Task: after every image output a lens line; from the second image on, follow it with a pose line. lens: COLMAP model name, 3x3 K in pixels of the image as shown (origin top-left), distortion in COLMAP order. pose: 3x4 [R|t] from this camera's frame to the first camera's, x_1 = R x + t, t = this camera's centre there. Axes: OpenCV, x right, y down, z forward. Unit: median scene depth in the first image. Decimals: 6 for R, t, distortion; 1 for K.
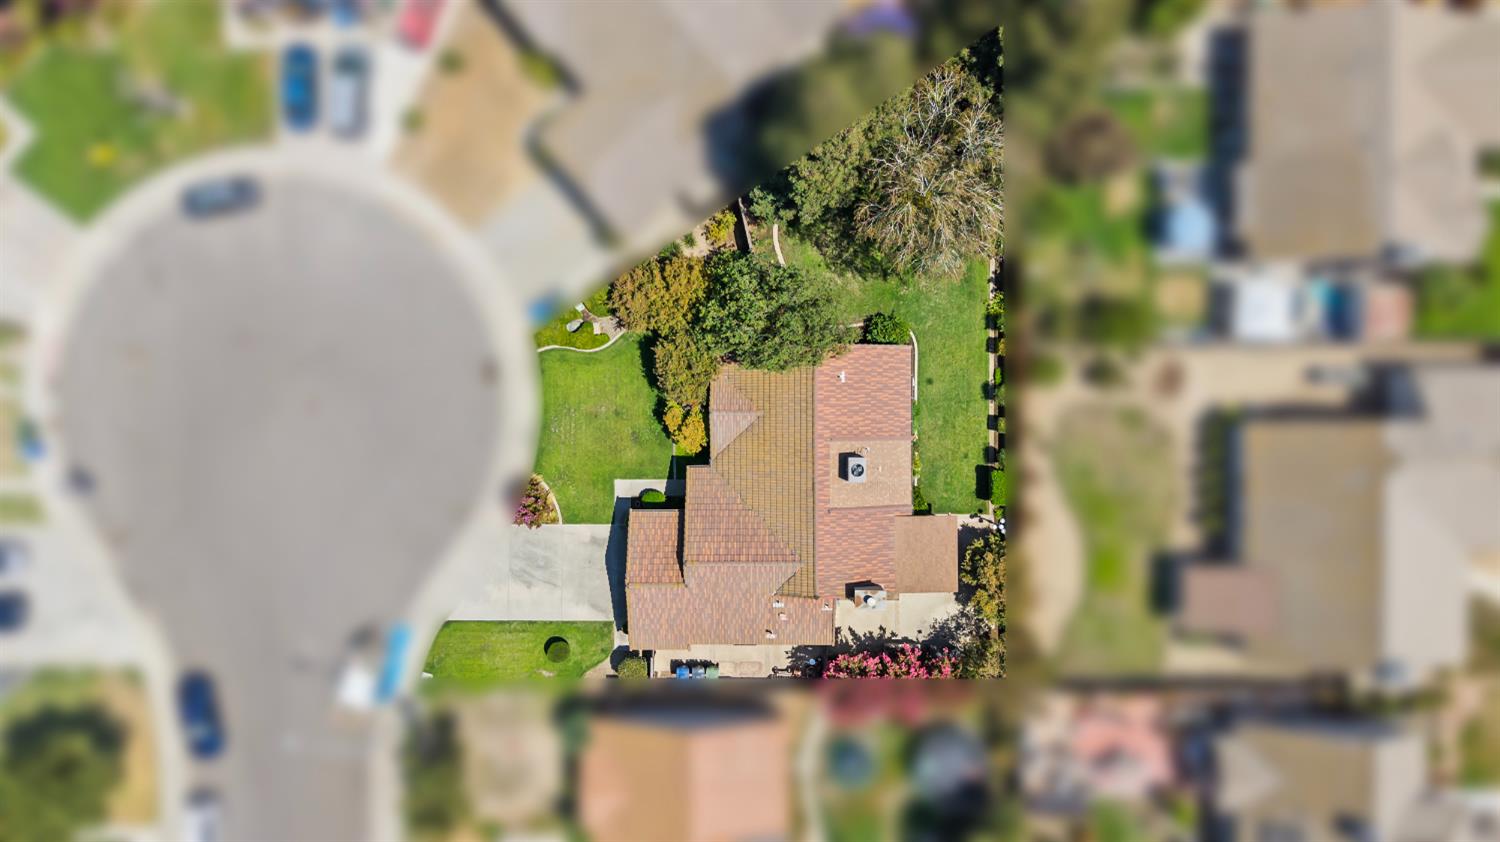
lens RADIAL K [[1002.8, 0, 744.4], [0, 1002.8, 421.0], [0, 0, 1]] dist [0.017321, -0.003487]
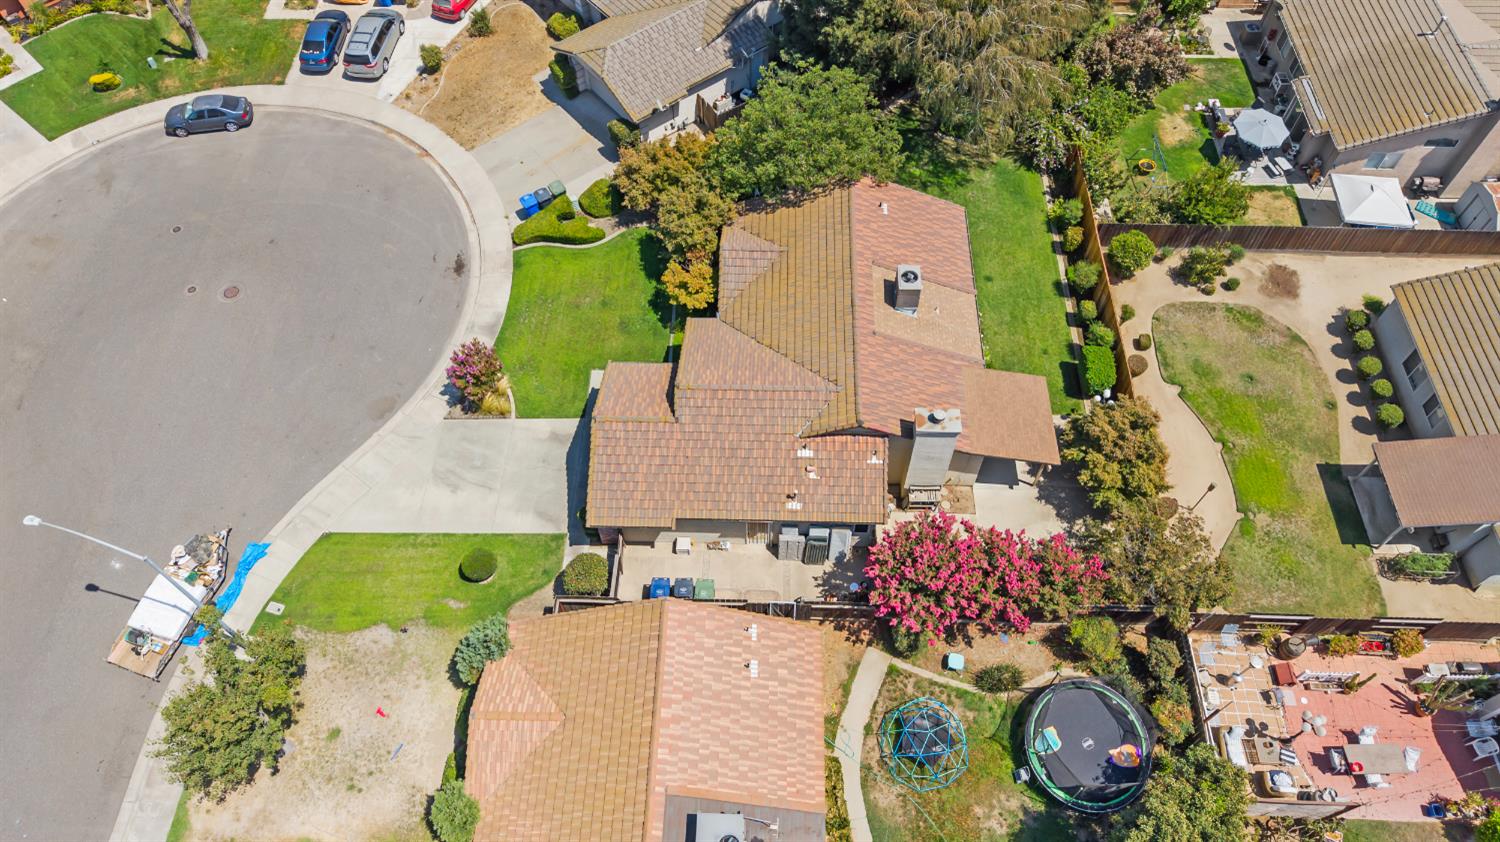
lens RADIAL K [[1025.7, 0, 746.9], [0, 1025.7, 411.3], [0, 0, 1]] dist [0.003726, 0.001697]
pose [[0.999468, 0.029510, -0.013903, 0.001785], [-0.032181, 0.822145, -0.568368, 0.533045], [-0.005343, 0.568513, 0.822657, 0.371501]]
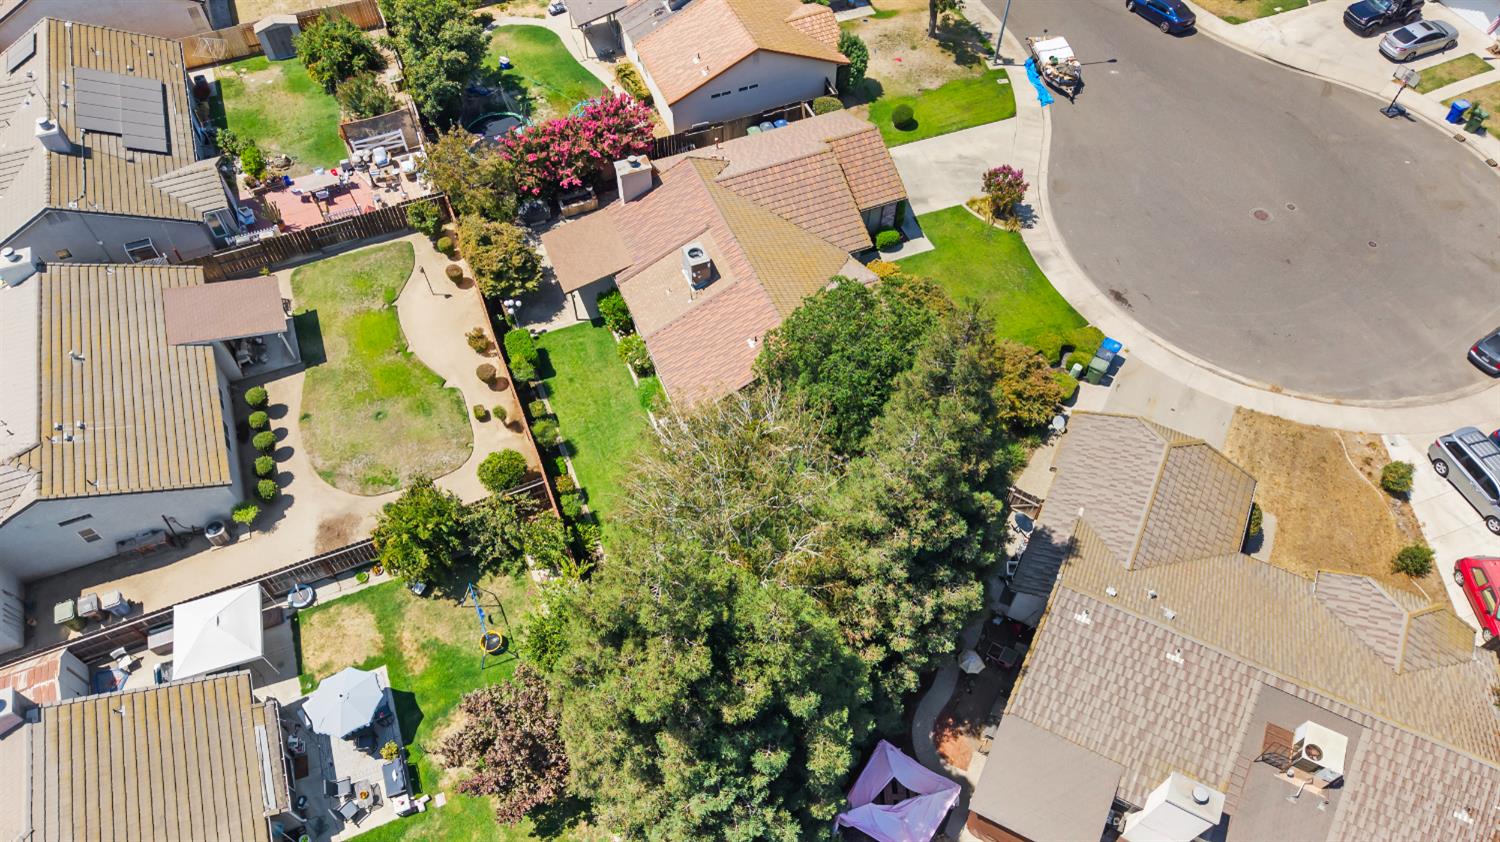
lens RADIAL K [[1025.7, 0, 746.9], [0, 1025.7, 411.3], [0, 0, 1]] dist [0.003726, 0.001697]
pose [[-0.925294, 0.311162, -0.216815, 0.277806], [-0.379197, -0.749557, 0.542561, -0.494797], [0.006309, 0.584245, 0.811553, 0.334066]]
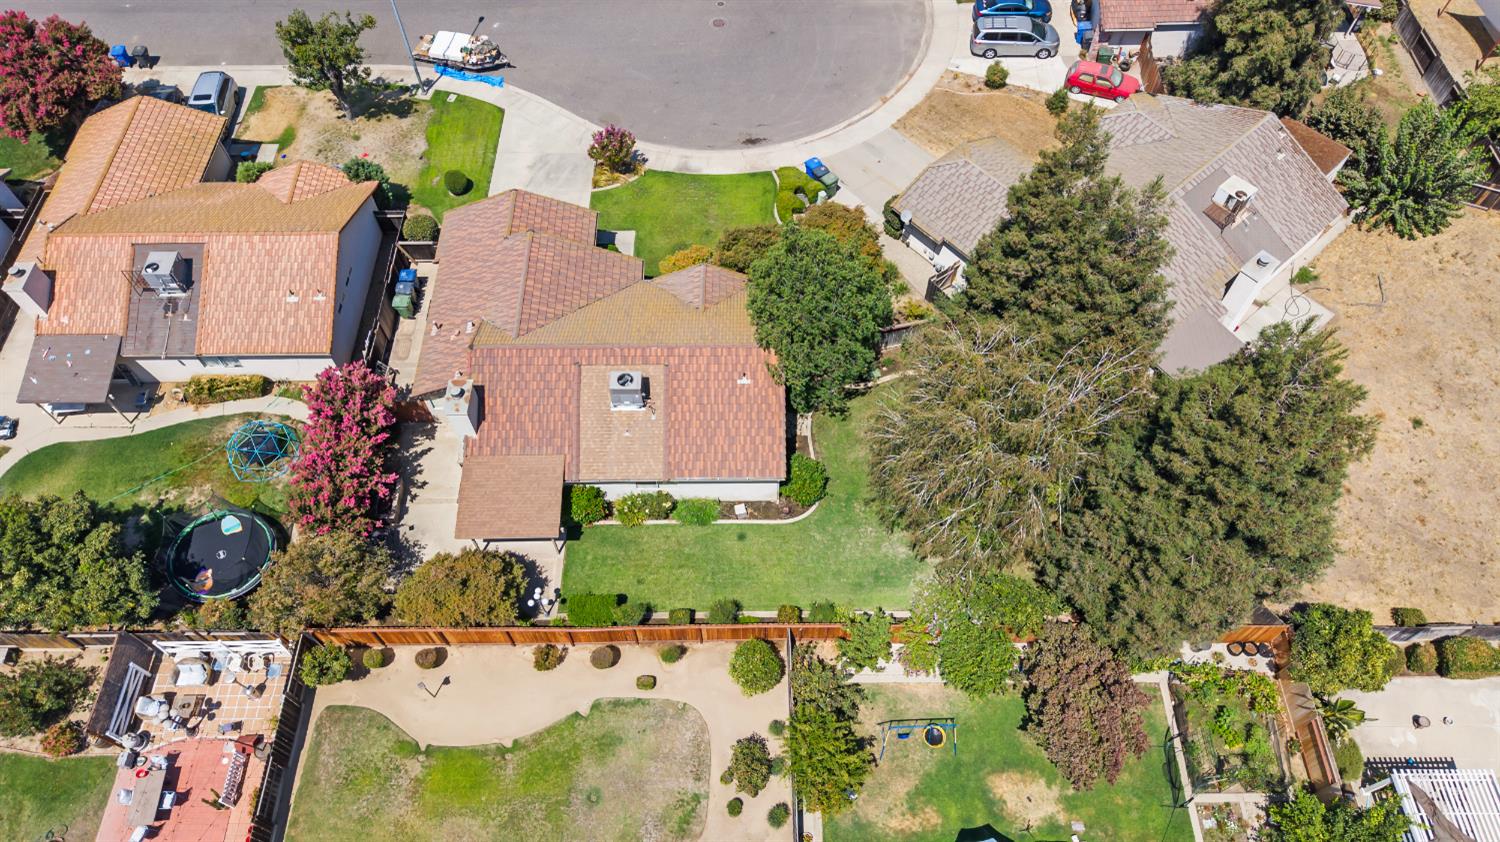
lens RADIAL K [[1025.7, 0, 746.9], [0, 1025.7, 411.3], [0, 0, 1]] dist [0.003726, 0.001697]
pose [[0.001901, 0.845165, -0.534502, 0.517424], [-0.999995, 0.000324, -0.003044, -0.041961], [-0.002400, 0.534505, 0.845162, 0.295685]]
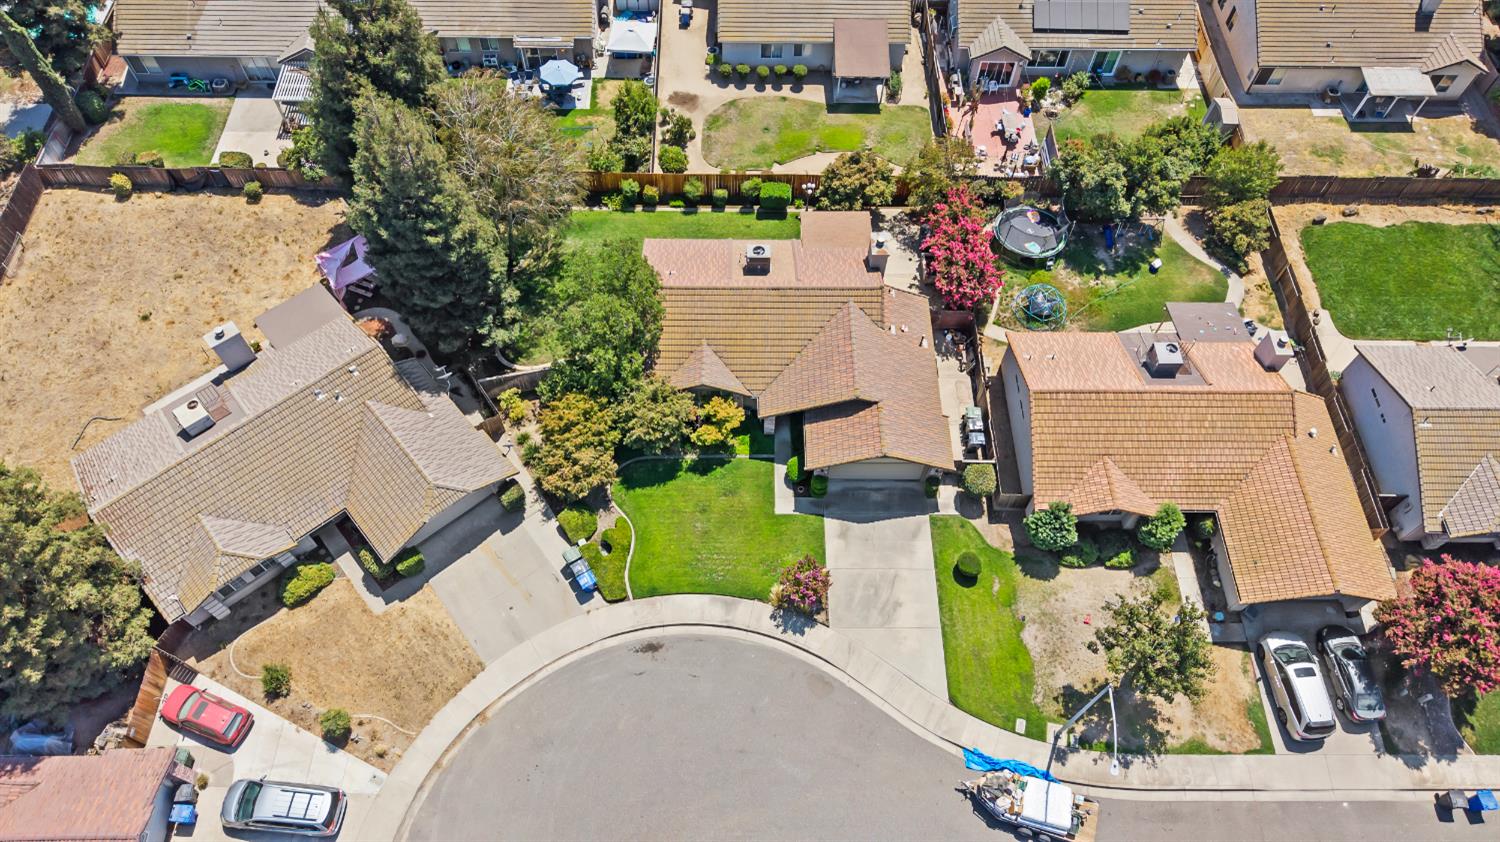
lens RADIAL K [[1002.8, 0, 744.4], [0, 1002.8, 421.0], [0, 0, 1]] dist [0.017321, -0.003487]
pose [[-0.001987, -0.845571, 0.533859, -0.552691], [0.999990, 0.000430, 0.004403, 0.025957], [-0.003952, 0.533863, 0.845562, 0.178026]]
